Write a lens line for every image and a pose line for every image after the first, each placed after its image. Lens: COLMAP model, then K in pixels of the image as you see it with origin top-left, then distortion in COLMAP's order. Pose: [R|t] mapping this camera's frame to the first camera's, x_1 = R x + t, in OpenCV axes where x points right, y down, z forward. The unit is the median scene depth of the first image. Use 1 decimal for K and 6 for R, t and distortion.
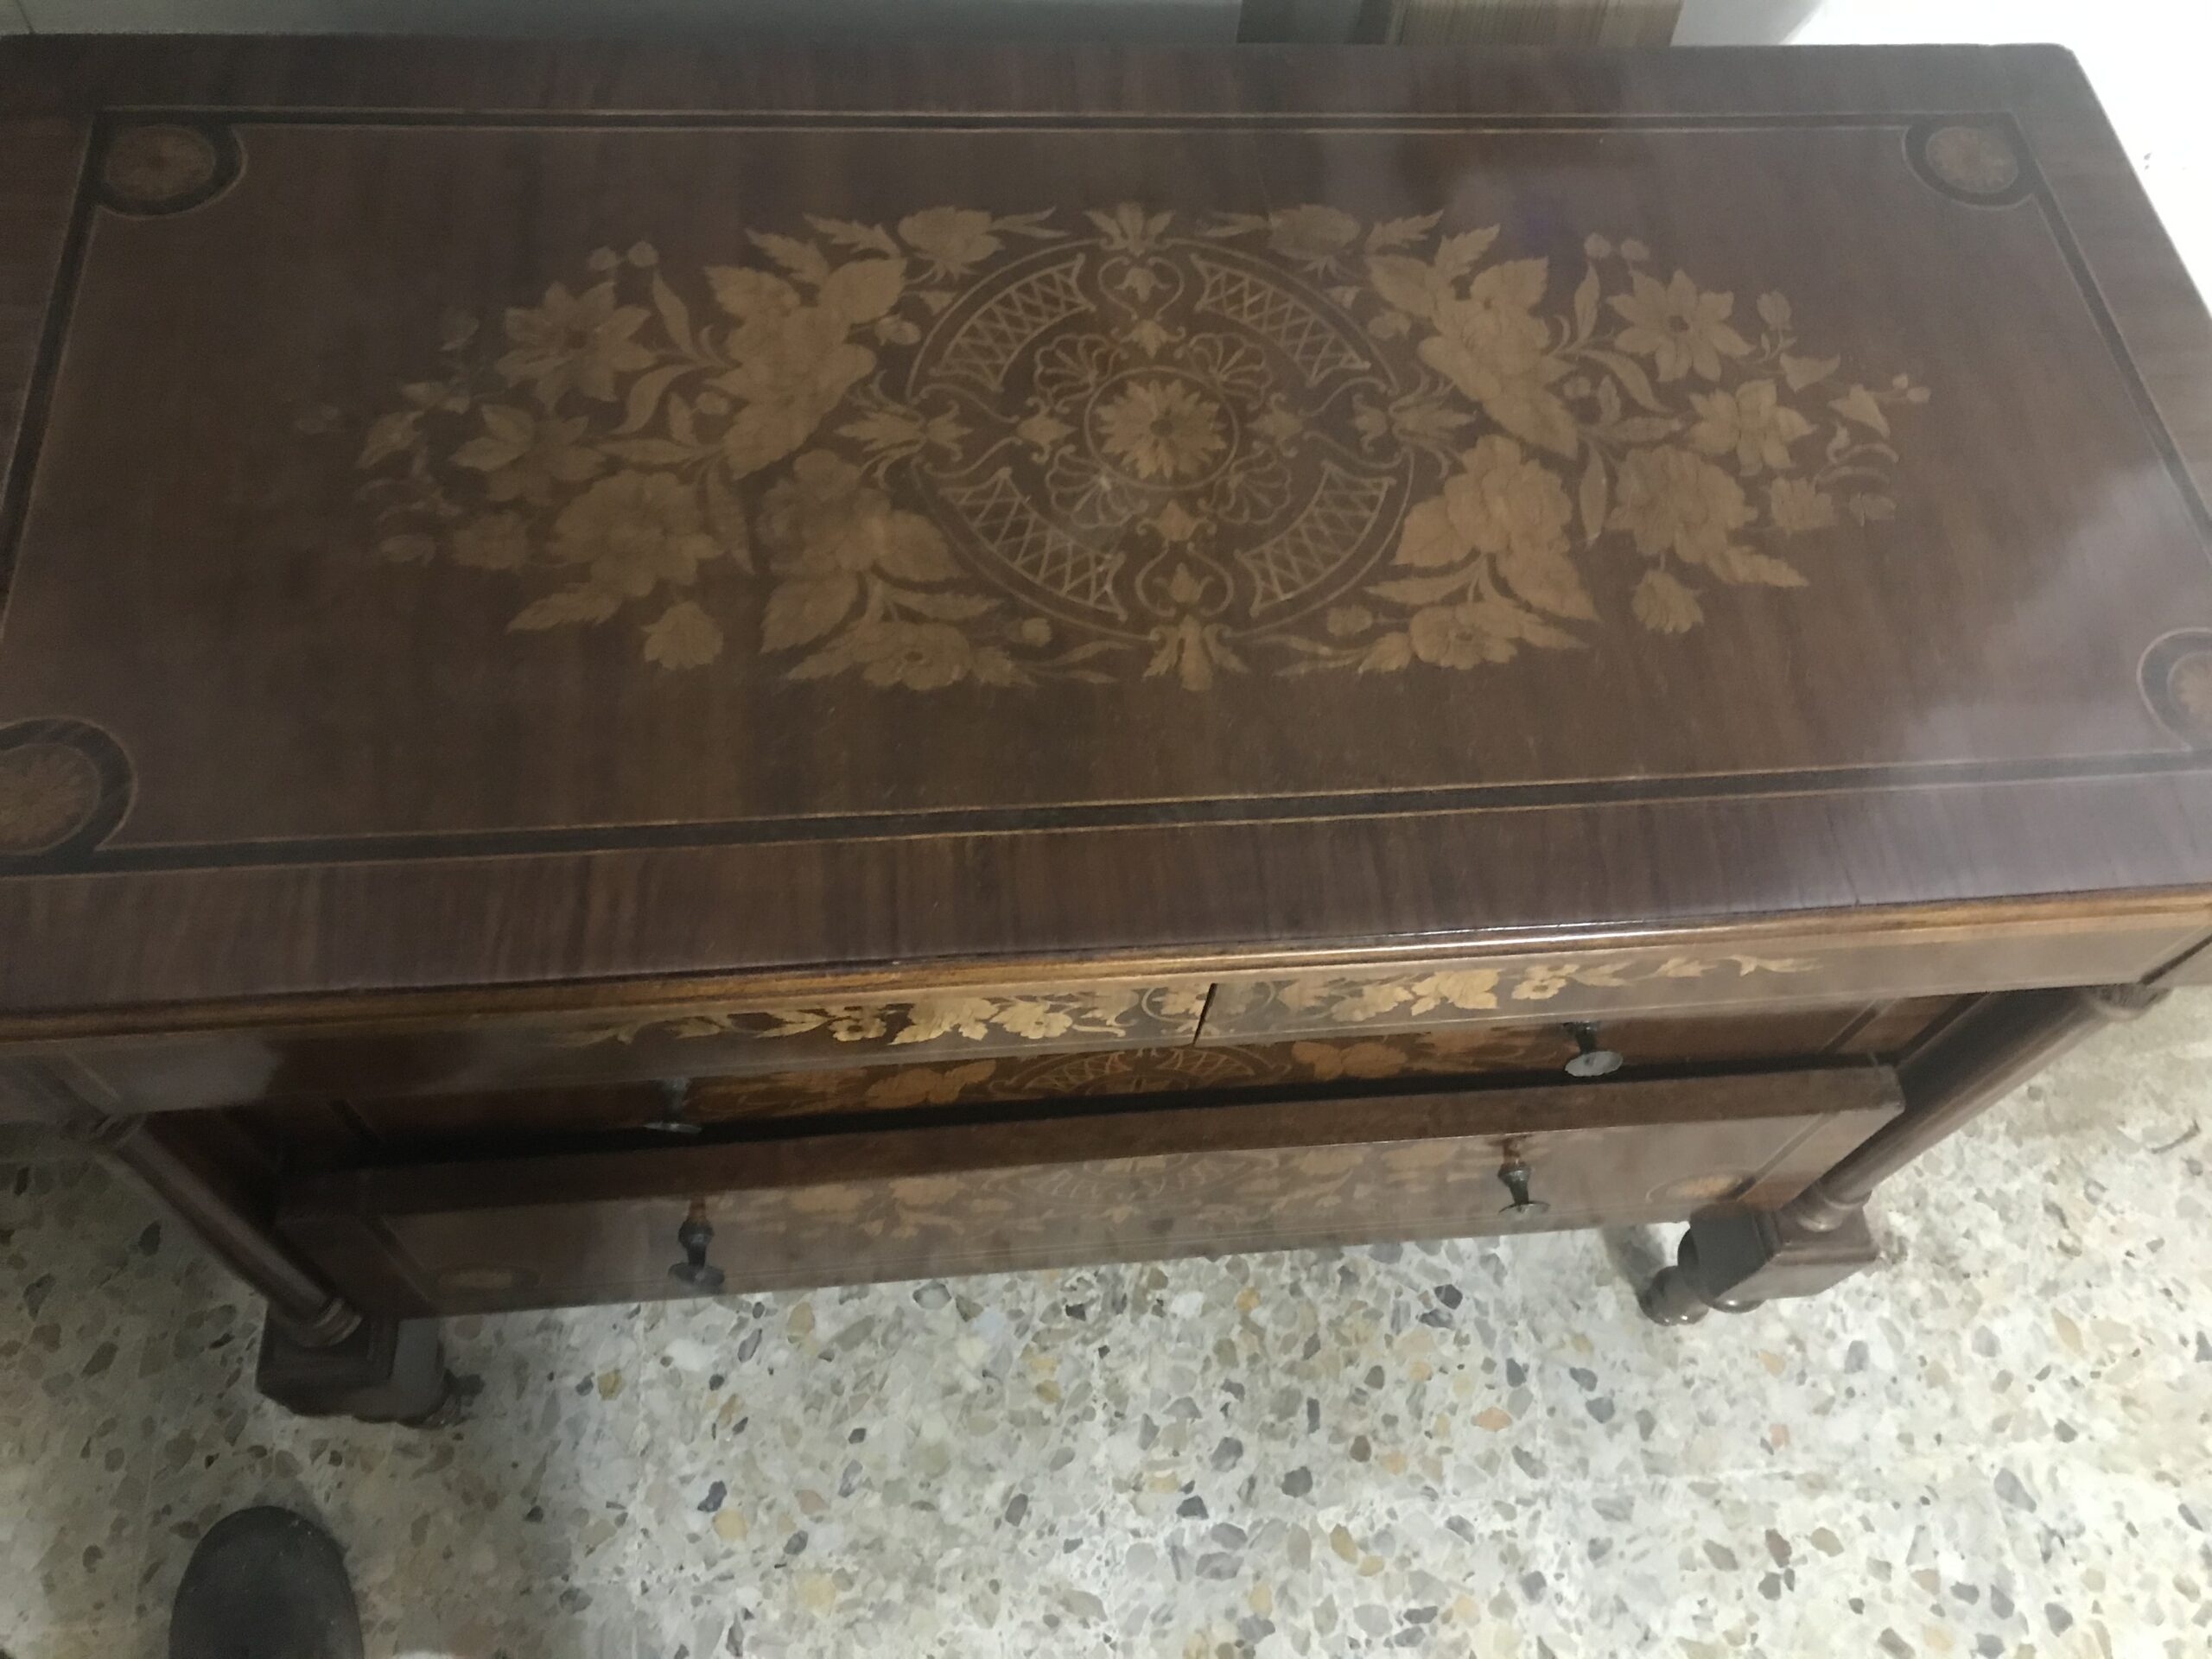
lens RADIAL K [[1778.7, 0, 1114.1], [0, 1778.7, 824.5], [0, 0, 1]] dist [0.010308, -0.004182]
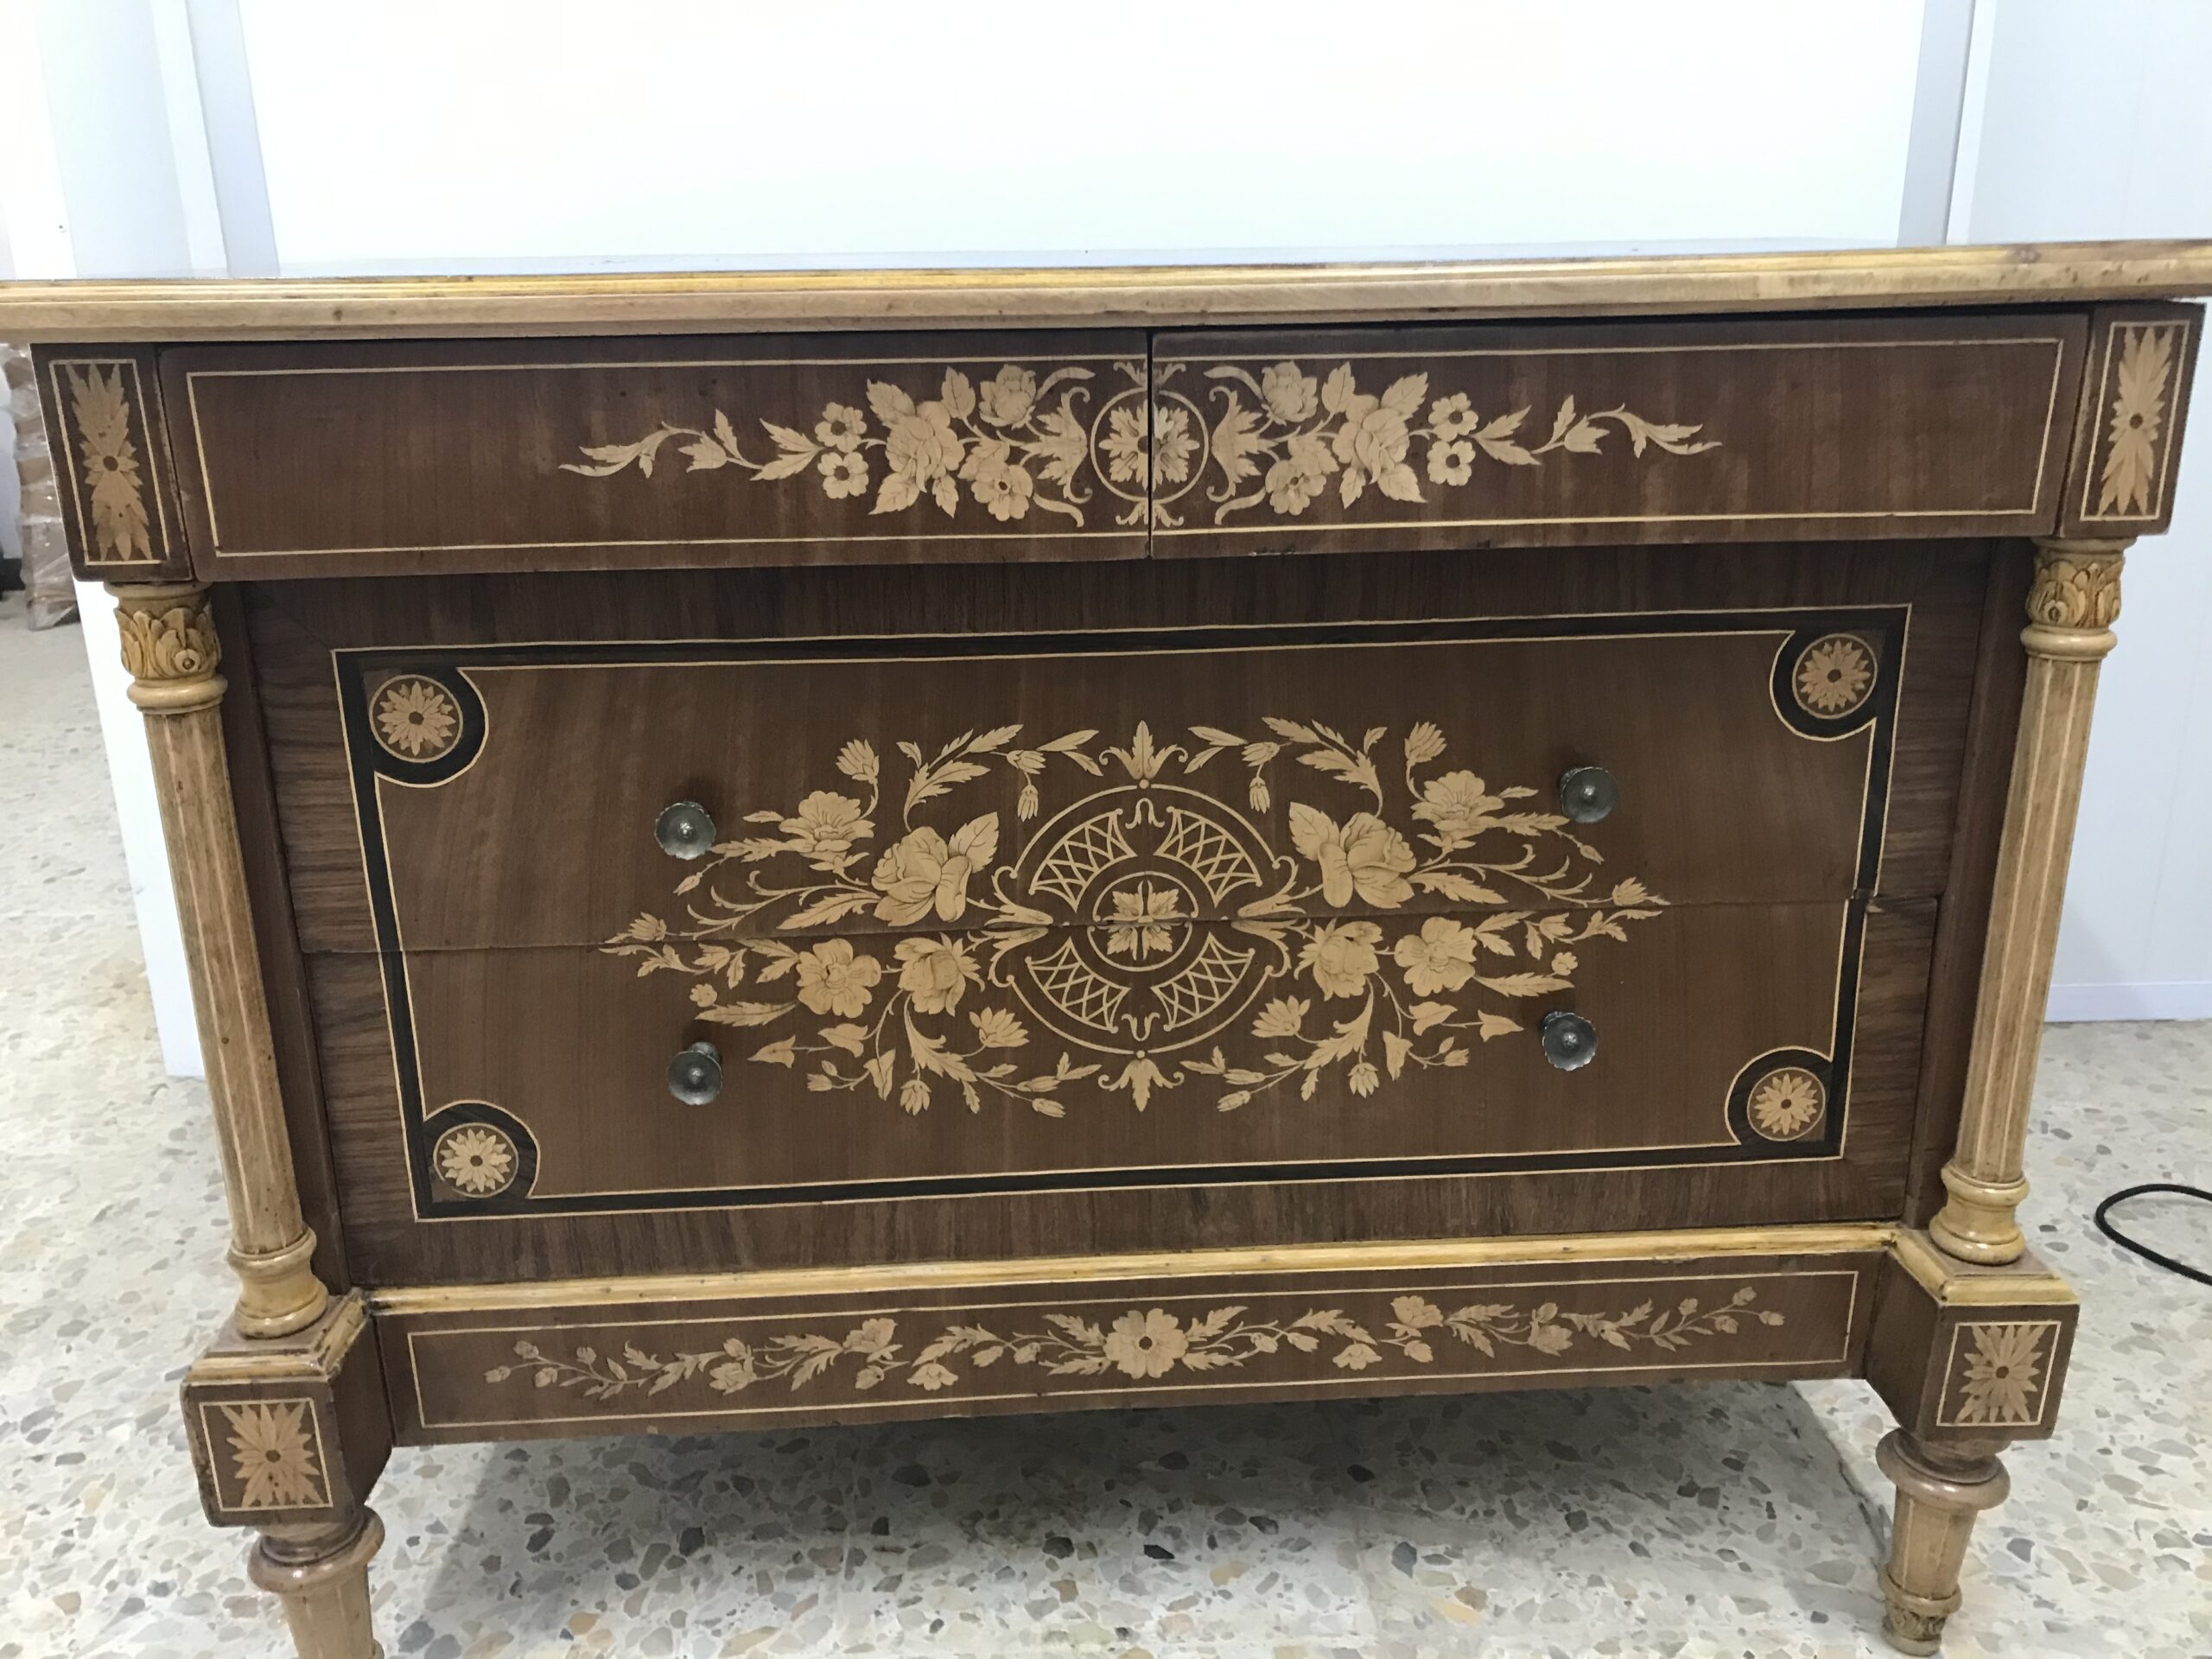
lens RADIAL K [[1778.7, 0, 1096.2], [0, 1778.7, 816.4], [0, 0, 1]] dist [0.010308, -0.004182]
pose [[0.994202, -0.081092, -0.070611, 0.042086], [0.012061, 0.736649, -0.676168, 0.541361], [0.106848, 0.671396, 0.733356, 0.165347]]
